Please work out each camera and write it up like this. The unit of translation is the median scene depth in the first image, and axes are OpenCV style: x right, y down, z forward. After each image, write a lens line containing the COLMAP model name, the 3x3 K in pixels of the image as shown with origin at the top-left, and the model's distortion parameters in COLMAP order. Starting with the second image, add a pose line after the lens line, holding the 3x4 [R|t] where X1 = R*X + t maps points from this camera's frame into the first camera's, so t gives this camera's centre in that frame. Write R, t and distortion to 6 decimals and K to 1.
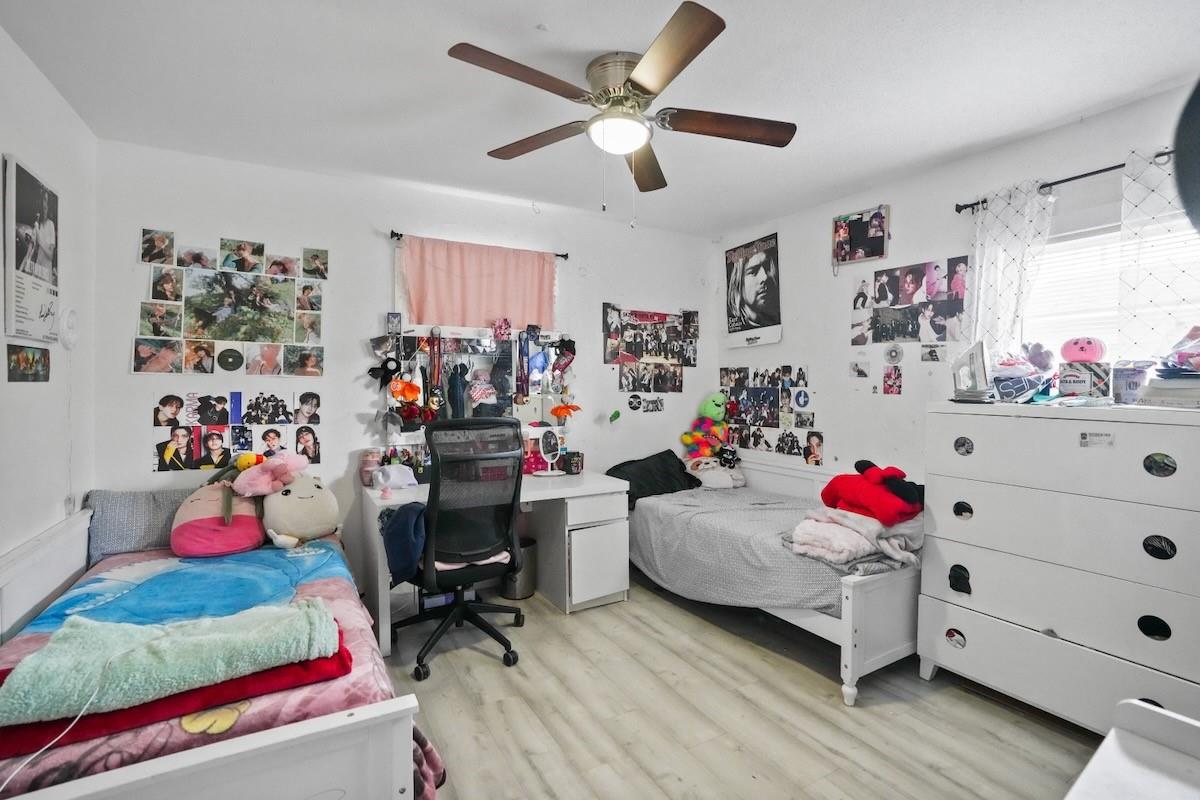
lens RADIAL K [[559.4, 0, 607.9], [0, 559.4, 388.8], [0, 0, 1]] dist [-0.050251, 0.021116]
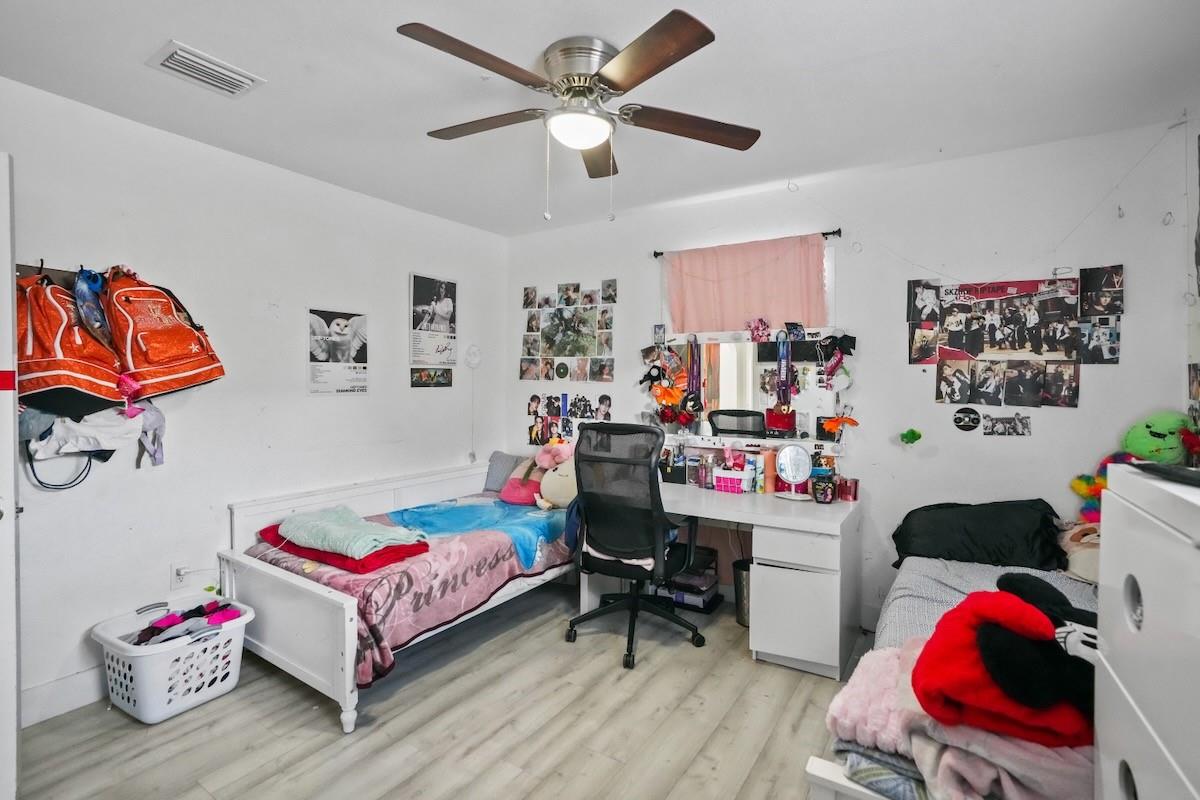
lens RADIAL K [[559.4, 0, 598.4], [0, 559.4, 389.9], [0, 0, 1]] dist [-0.050251, 0.021116]
pose [[0.458491, 0.016629, -0.888543, 0.589844], [-0.009258, 0.999860, 0.013934, -0.022701], [0.888651, 0.001838, 0.458581, 0.406092]]
